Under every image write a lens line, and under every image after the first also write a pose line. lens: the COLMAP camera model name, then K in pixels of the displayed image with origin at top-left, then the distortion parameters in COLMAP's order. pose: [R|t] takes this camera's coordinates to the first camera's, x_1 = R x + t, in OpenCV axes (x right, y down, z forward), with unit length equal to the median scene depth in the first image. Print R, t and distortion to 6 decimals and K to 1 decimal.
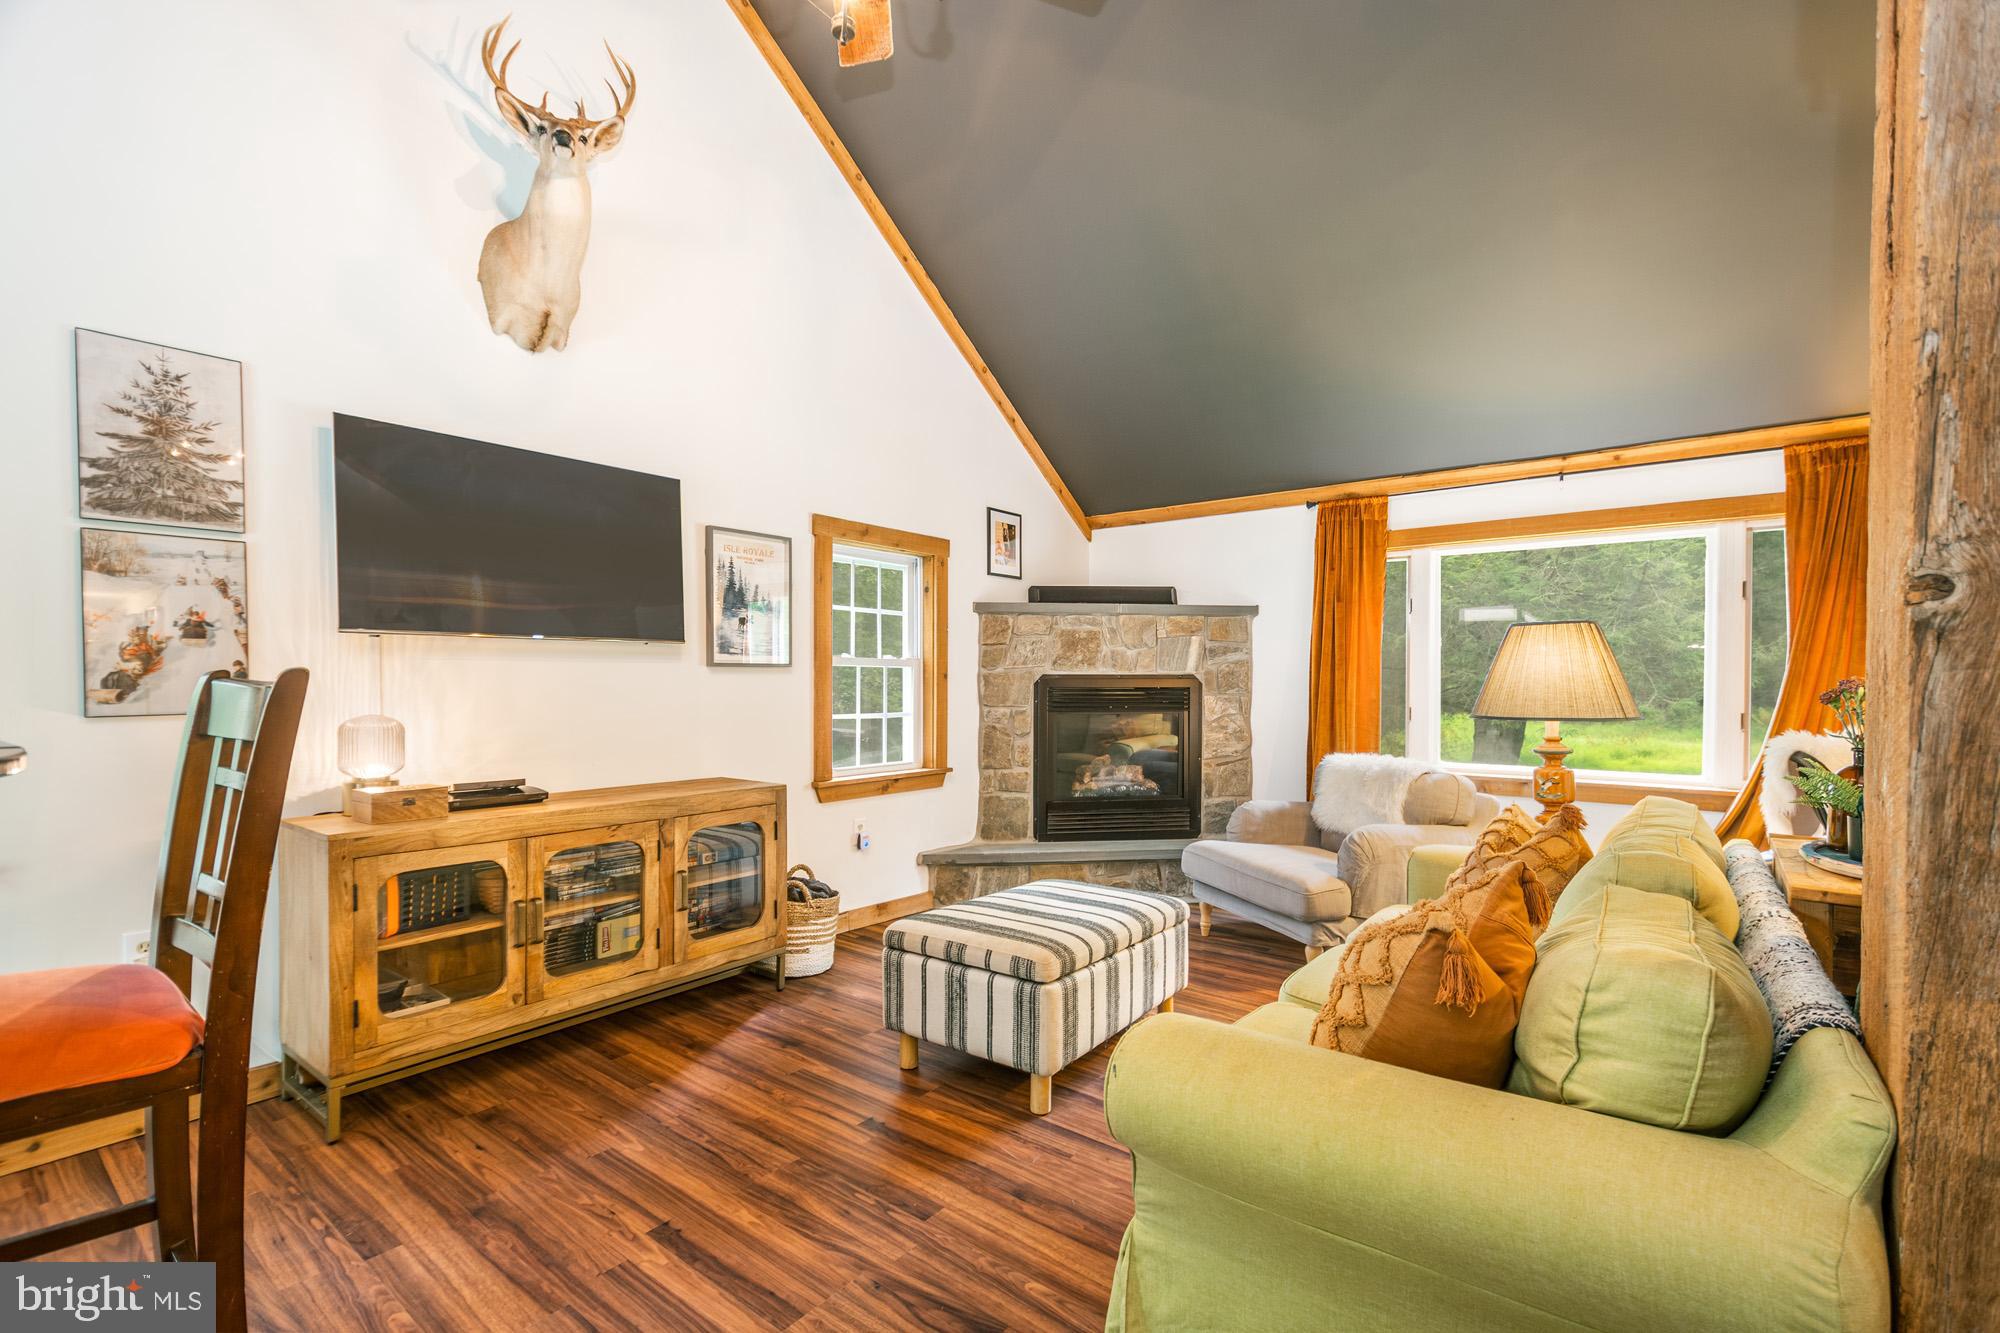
lens RADIAL K [[878.6, 0, 997.9], [0, 878.6, 693.9], [0, 0, 1]] dist [0.009030, -0.000918]
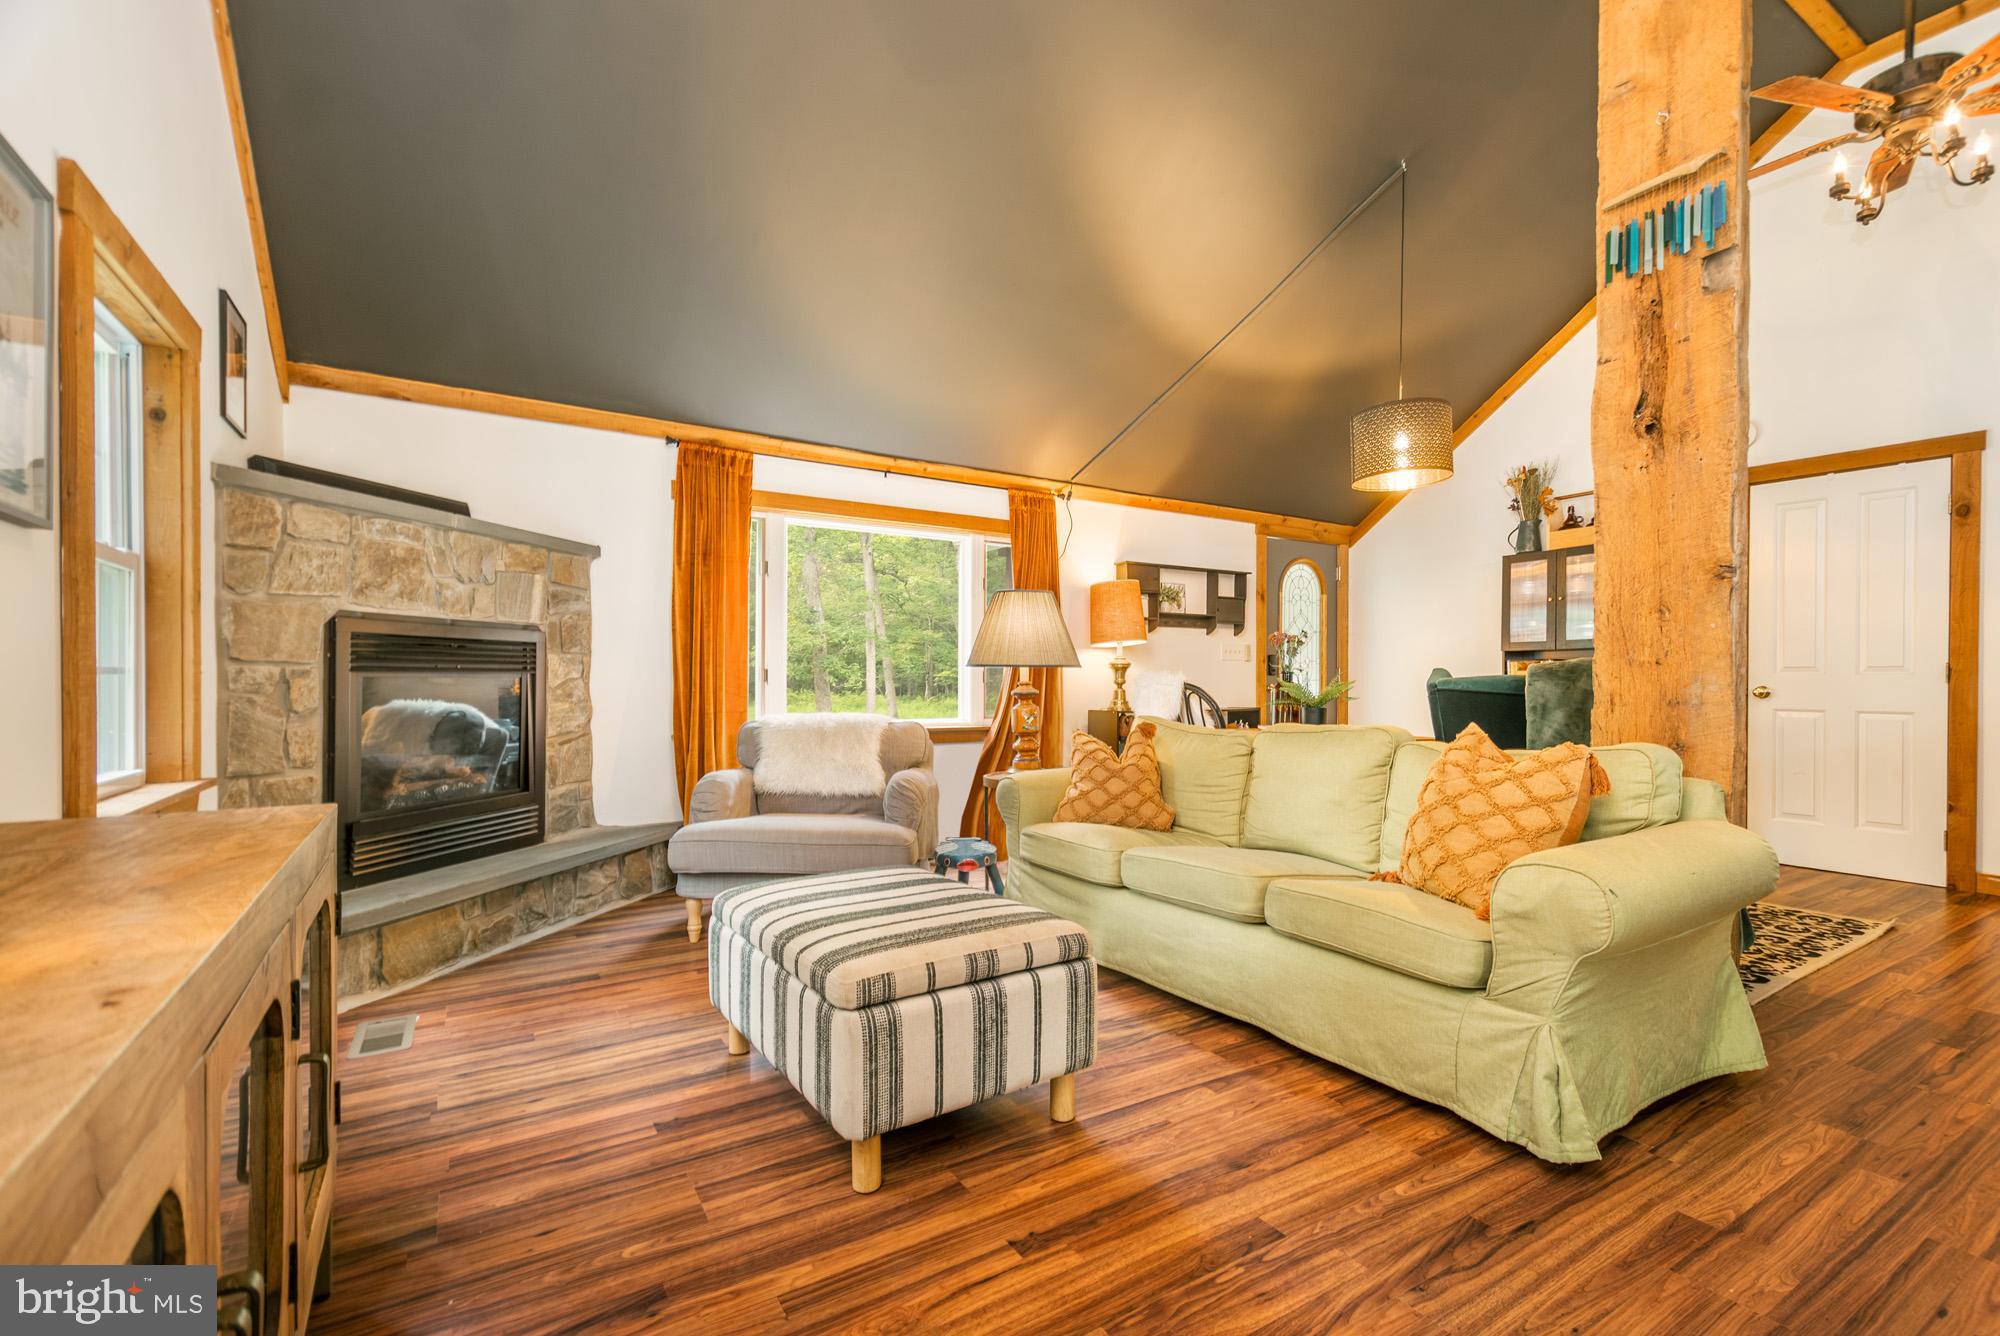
lens RADIAL K [[887.3, 0, 1012.3], [0, 887.3, 684.3], [0, 0, 1]] dist [0.011060, -0.003176]
pose [[0.336743, -0.004175, 0.941587, -0.688863], [0.010004, 0.999950, 0.000856, 0.060712], [-0.941544, 0.009131, 0.336768, 0.696670]]
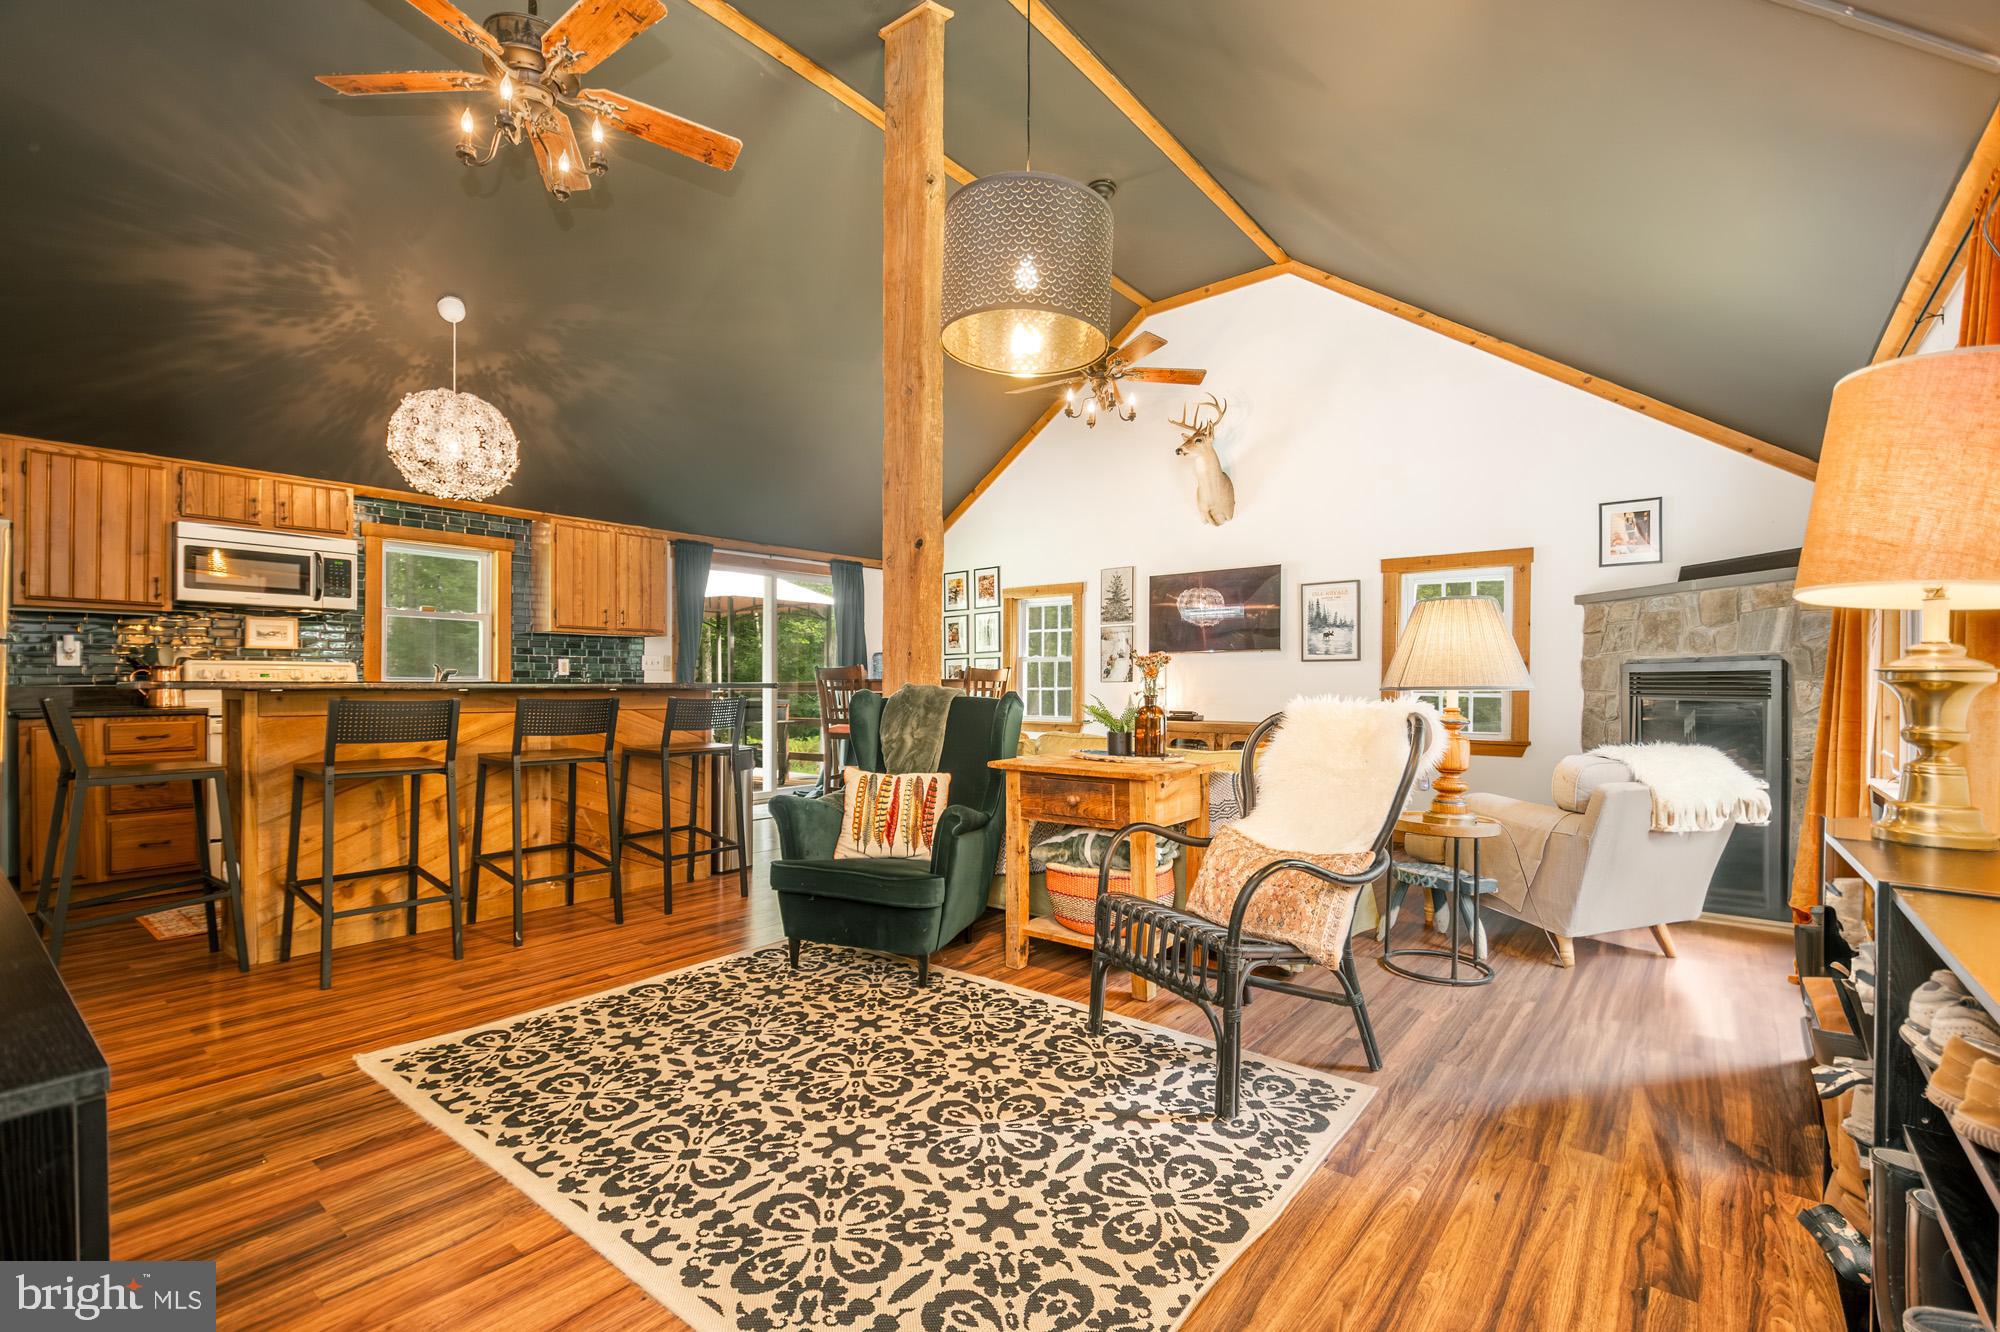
lens RADIAL K [[878.6, 0, 1008.2], [0, 878.6, 683.9], [0, 0, 1]] dist [0.009030, -0.000918]
pose [[-0.008246, -0.000804, -0.999966, 2.018403], [-0.017918, 0.999839, -0.000656, 0.035481], [0.999805, 0.017912, -0.008259, 0.564514]]
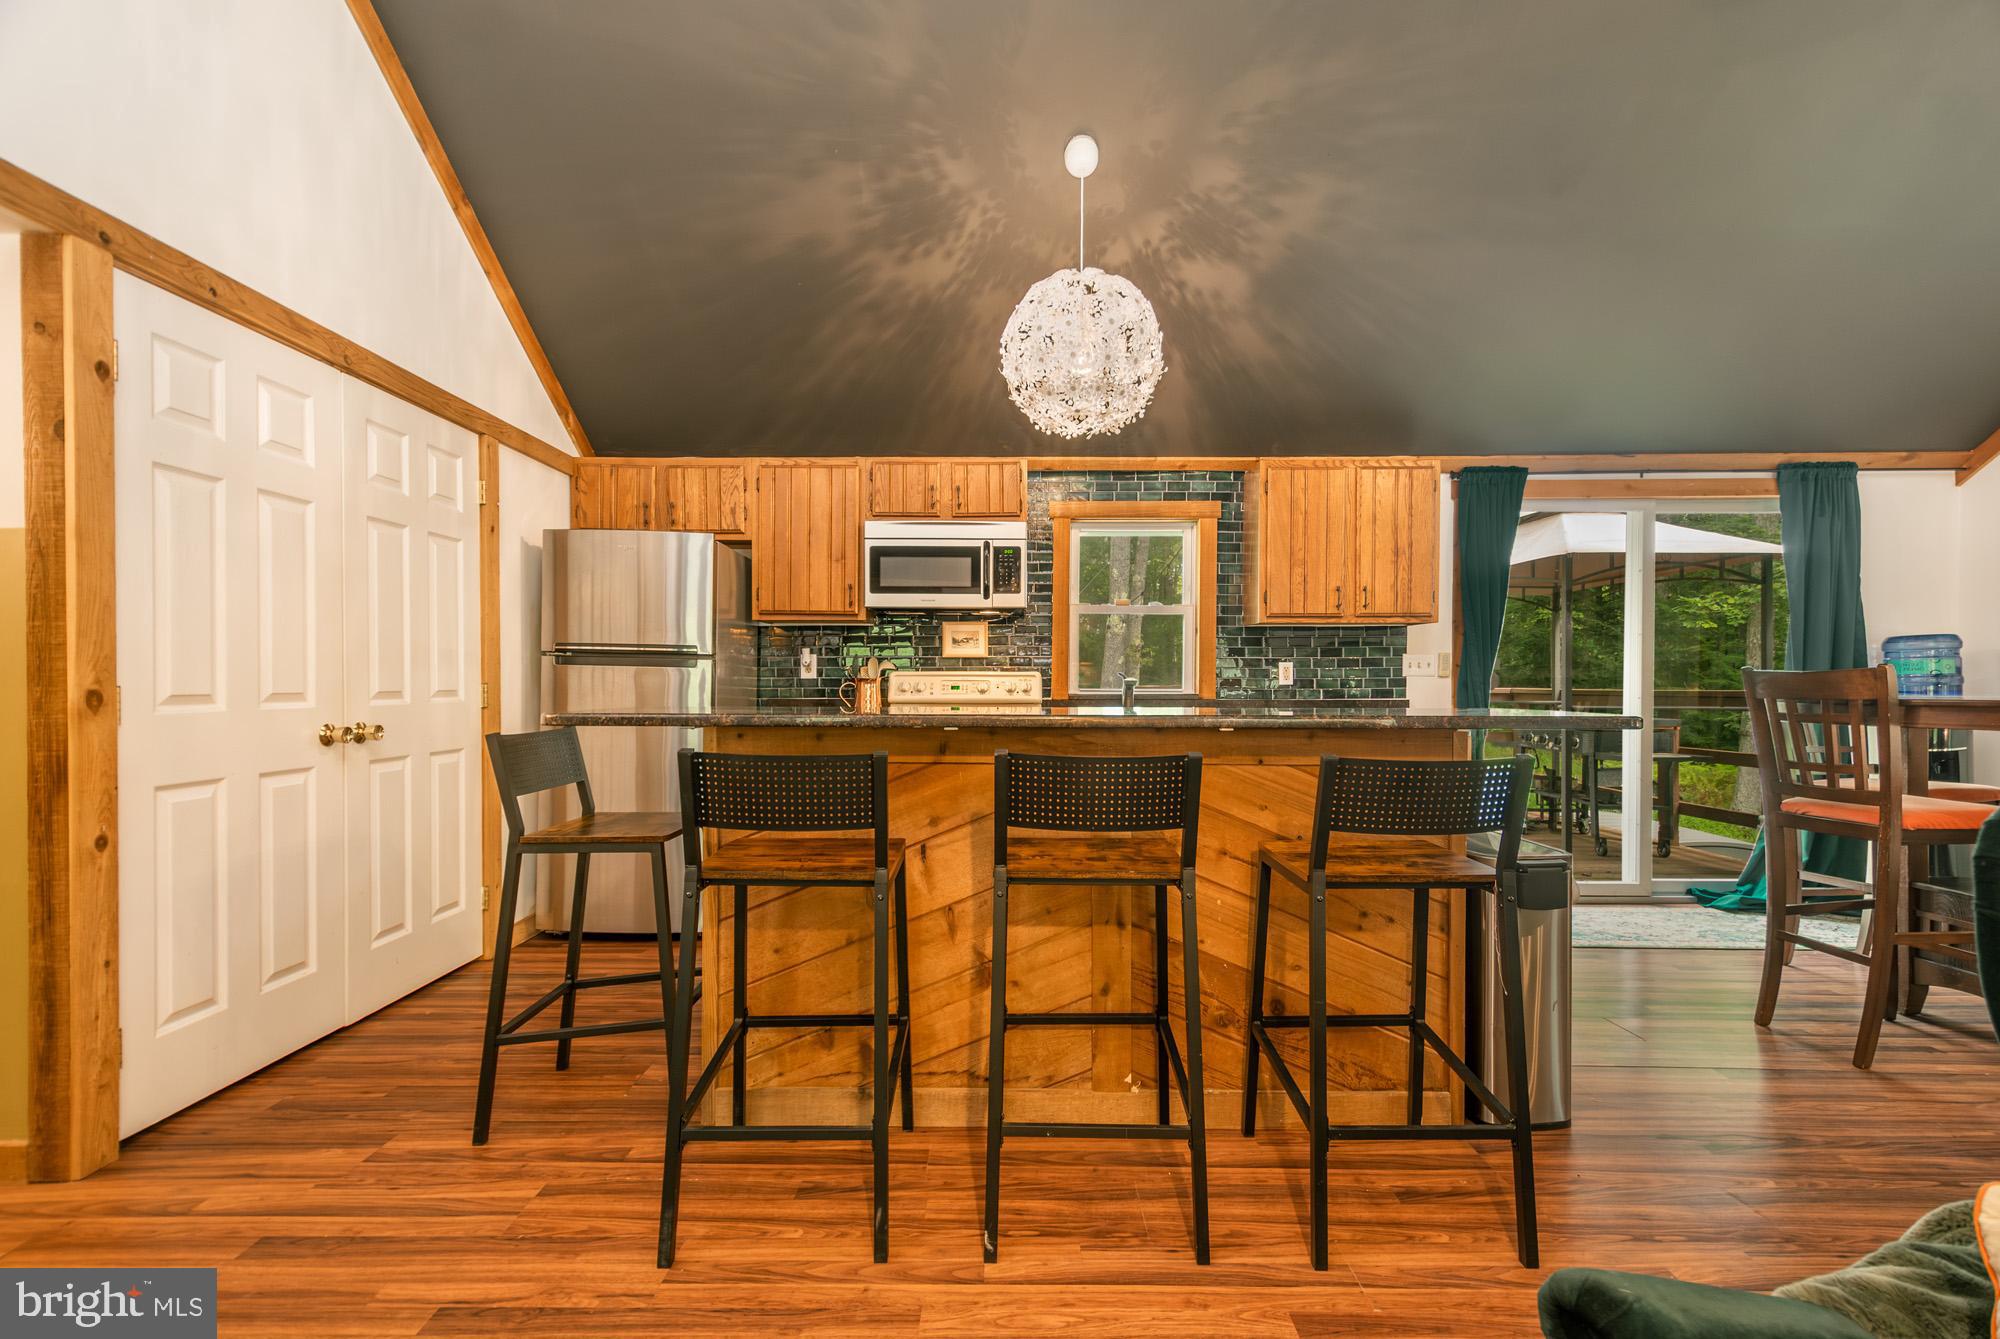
lens RADIAL K [[887.3, 0, 998.6], [0, 887.3, 693.2], [0, 0, 1]] dist [0.011060, -0.003176]
pose [[-0.787935, 0.007836, -0.615709, 1.078265], [-0.012106, 0.999529, 0.028214, 0.005395], [0.615640, 0.029685, -0.787468, 0.328770]]
